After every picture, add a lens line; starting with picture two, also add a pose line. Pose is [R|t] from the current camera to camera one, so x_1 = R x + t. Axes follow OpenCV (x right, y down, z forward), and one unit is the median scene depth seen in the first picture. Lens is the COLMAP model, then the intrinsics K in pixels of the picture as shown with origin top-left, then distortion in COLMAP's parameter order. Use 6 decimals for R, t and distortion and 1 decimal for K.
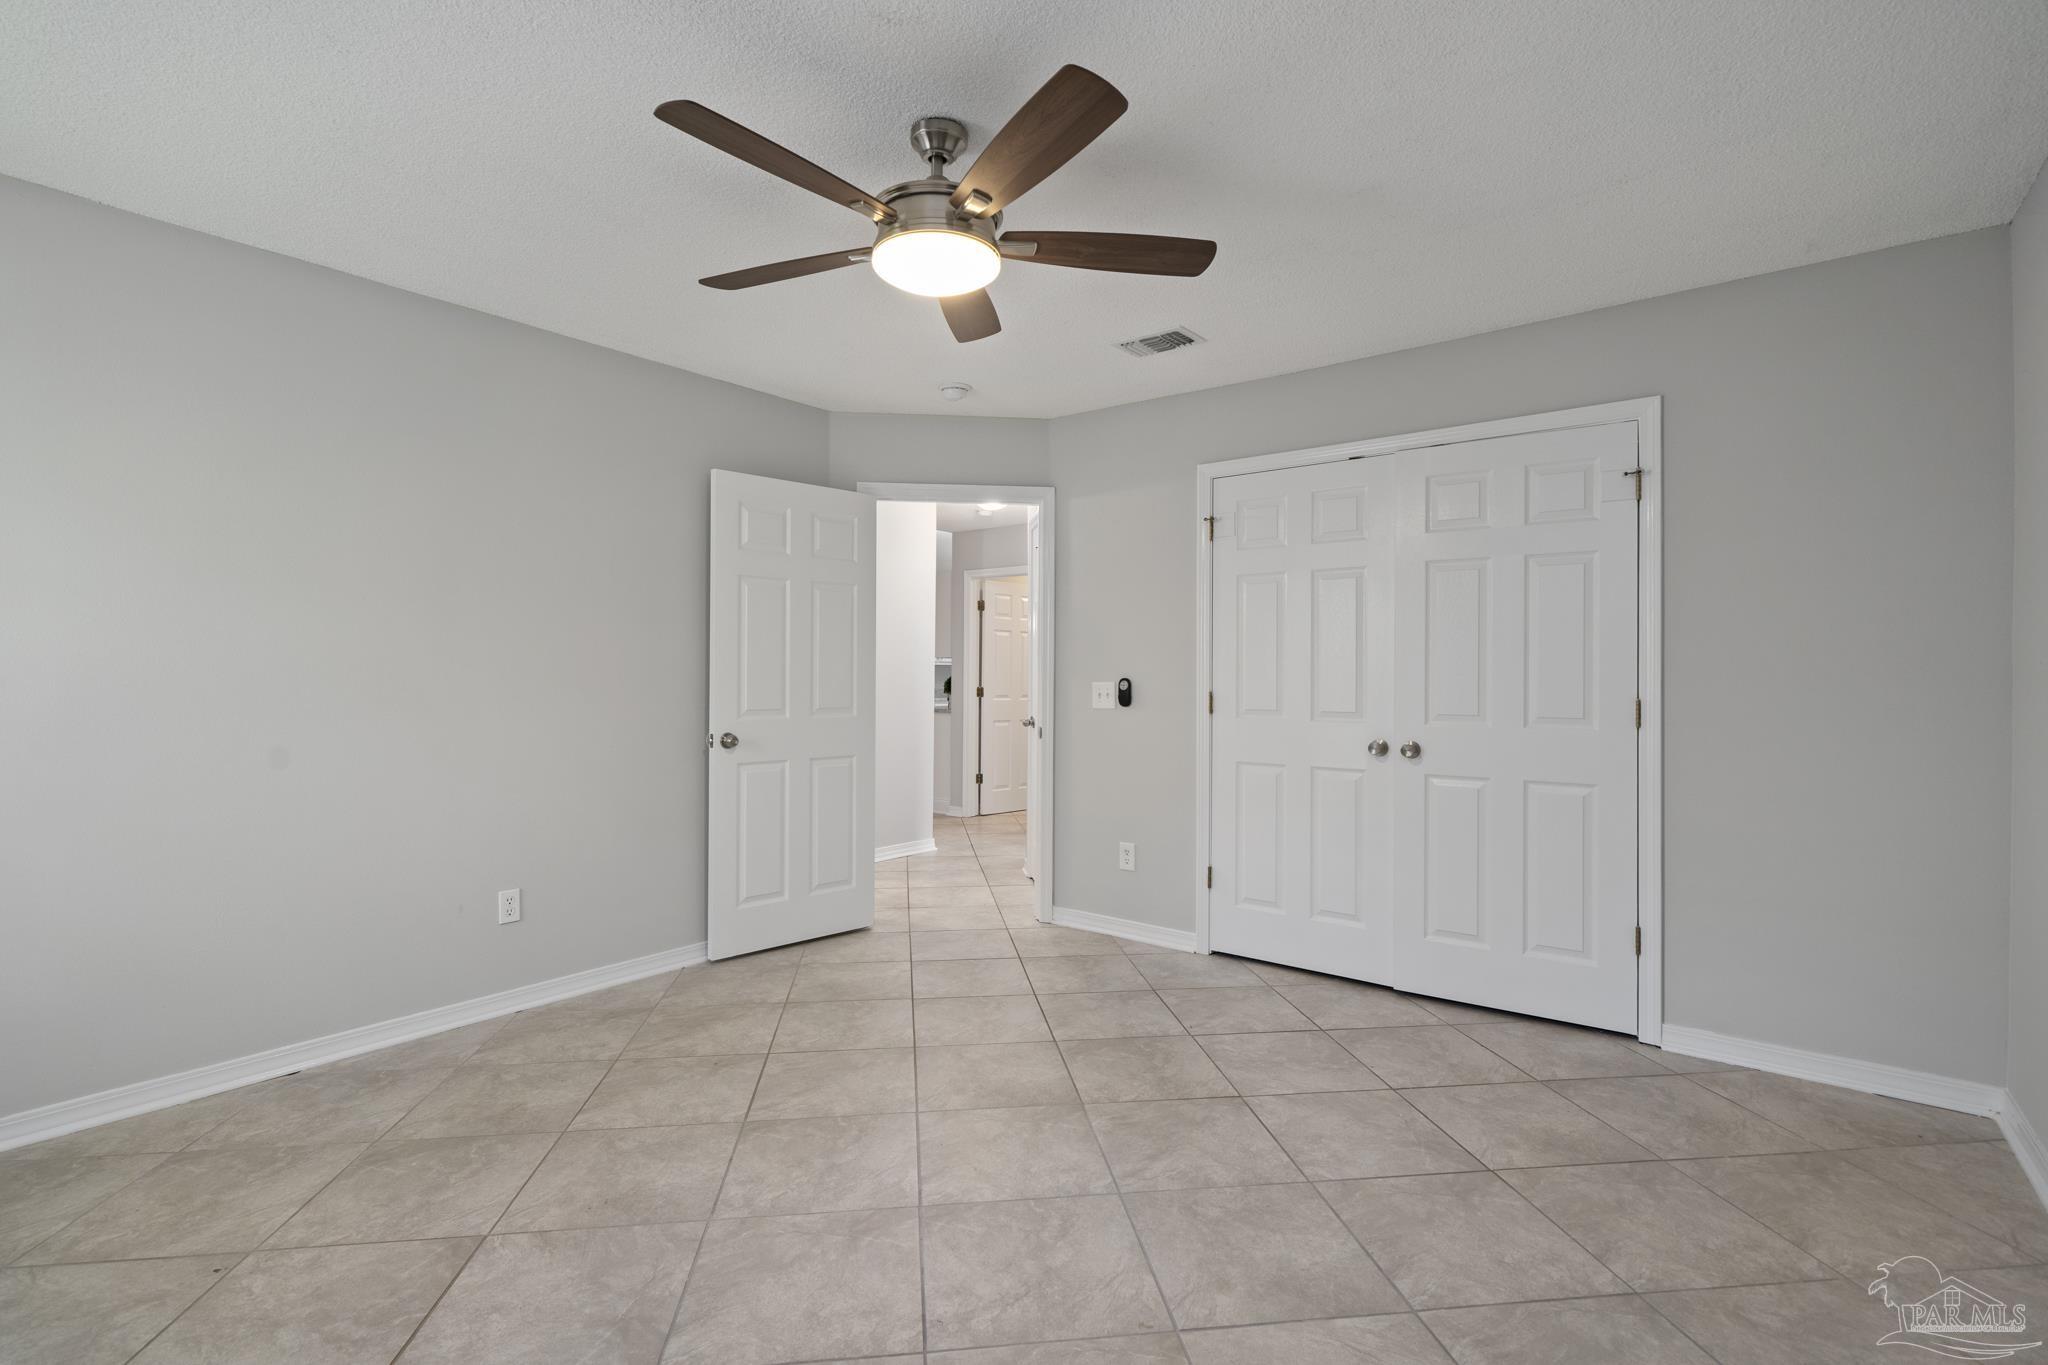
lens RADIAL K [[935.2, 0, 1020.9], [0, 935.2, 681.8], [0, 0, 1]] dist [-0.001508, 0.001358]
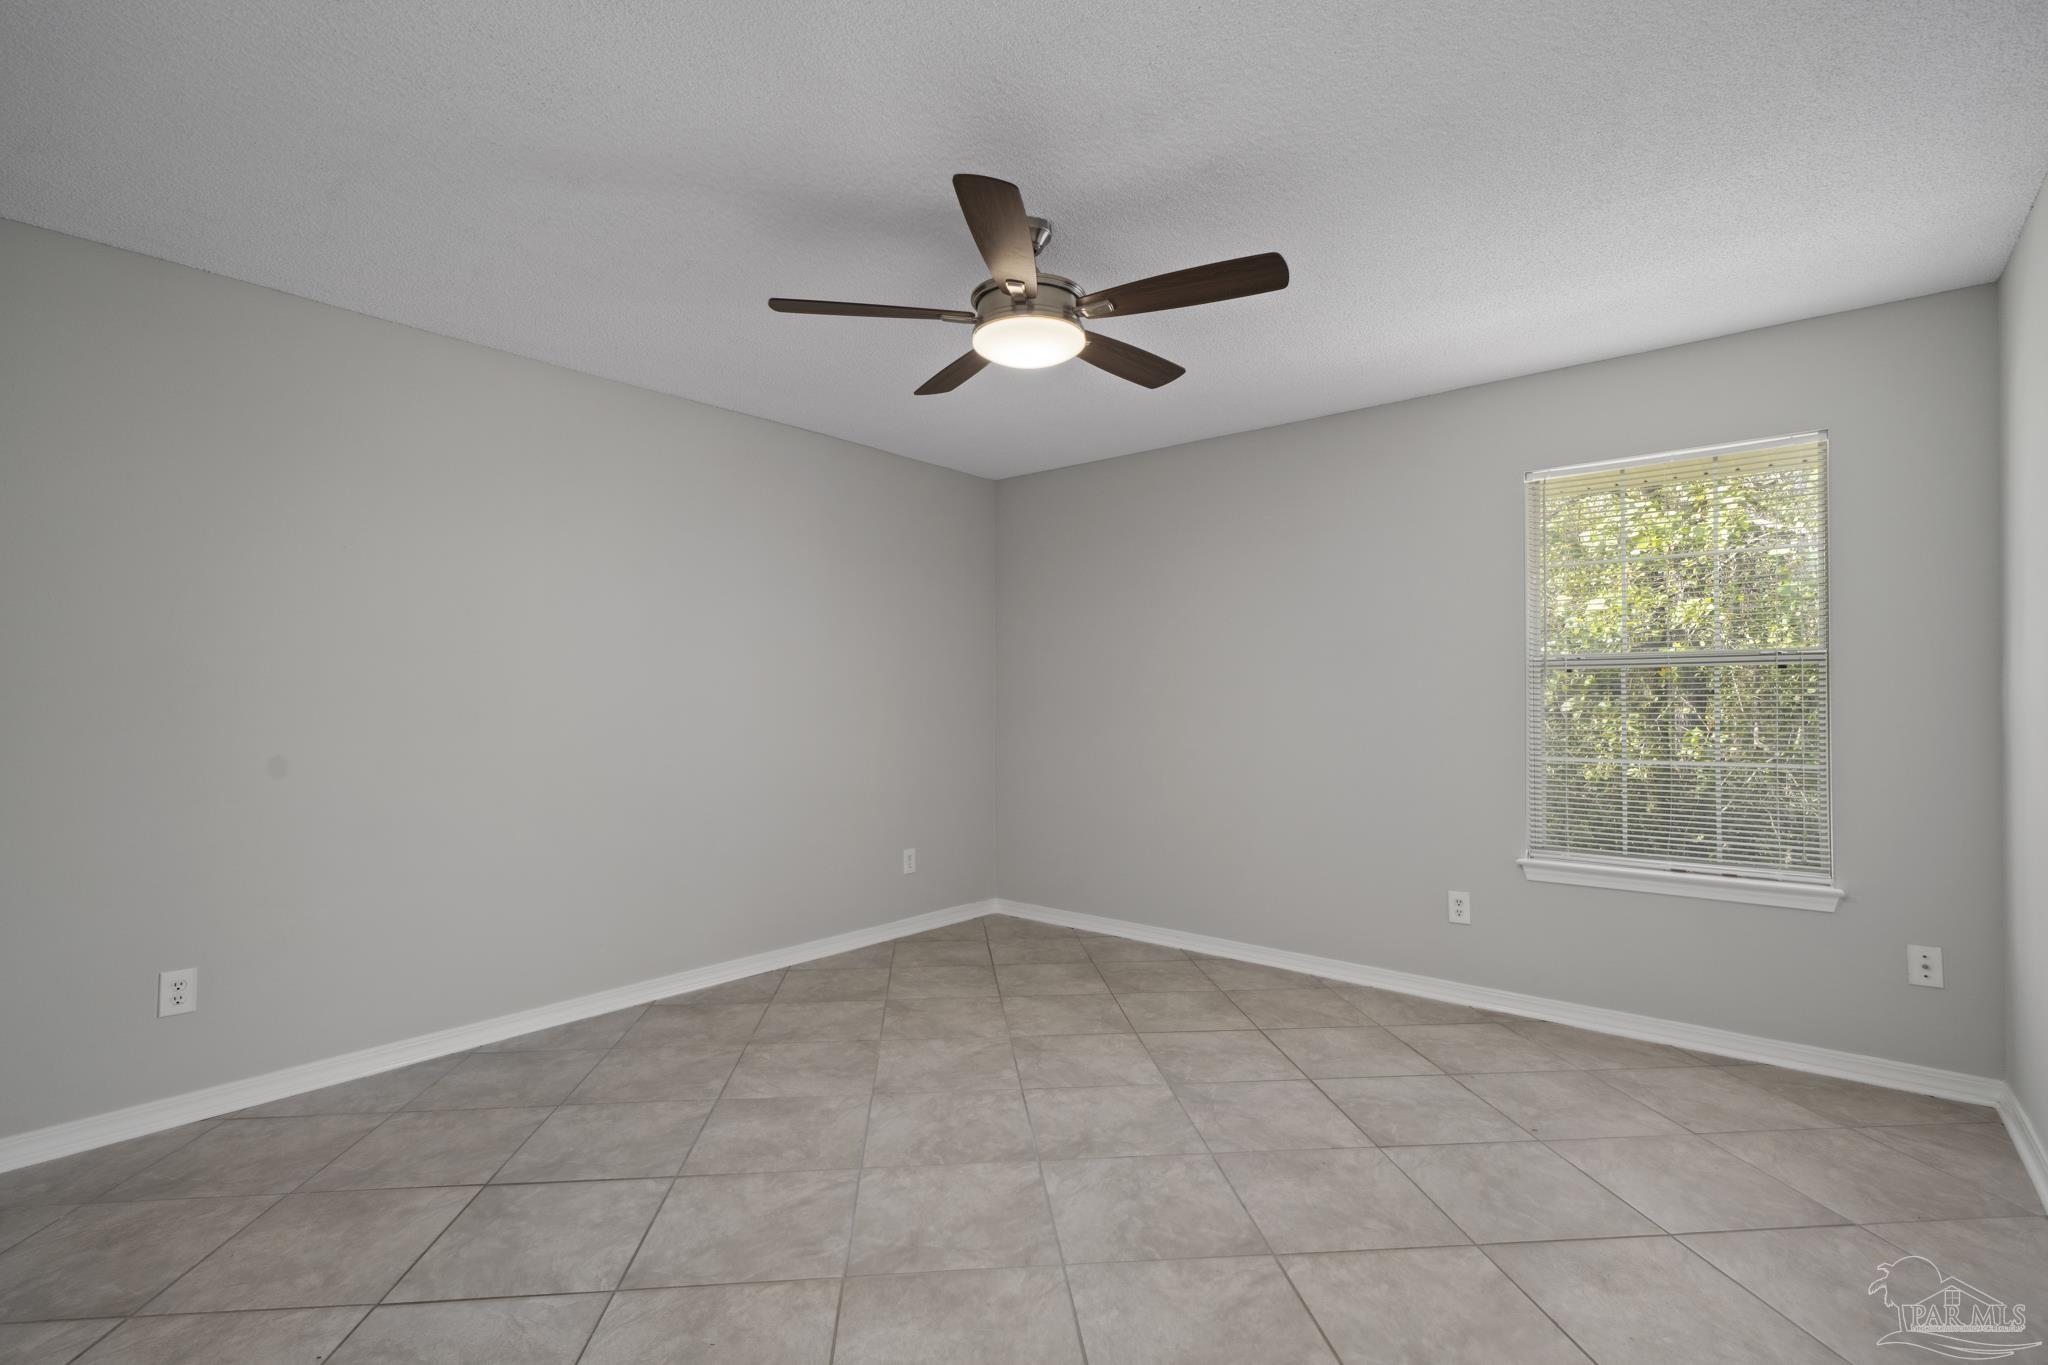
lens RADIAL K [[935.2, 0, 1023.9], [0, 935.2, 688.3], [0, 0, 1]] dist [-0.001508, 0.001358]
pose [[-0.999618, -0.002541, 0.027518, -0.117223], [-0.002784, 0.999957, -0.008796, -0.013048], [-0.027495, -0.008869, -0.999583, 2.113108]]
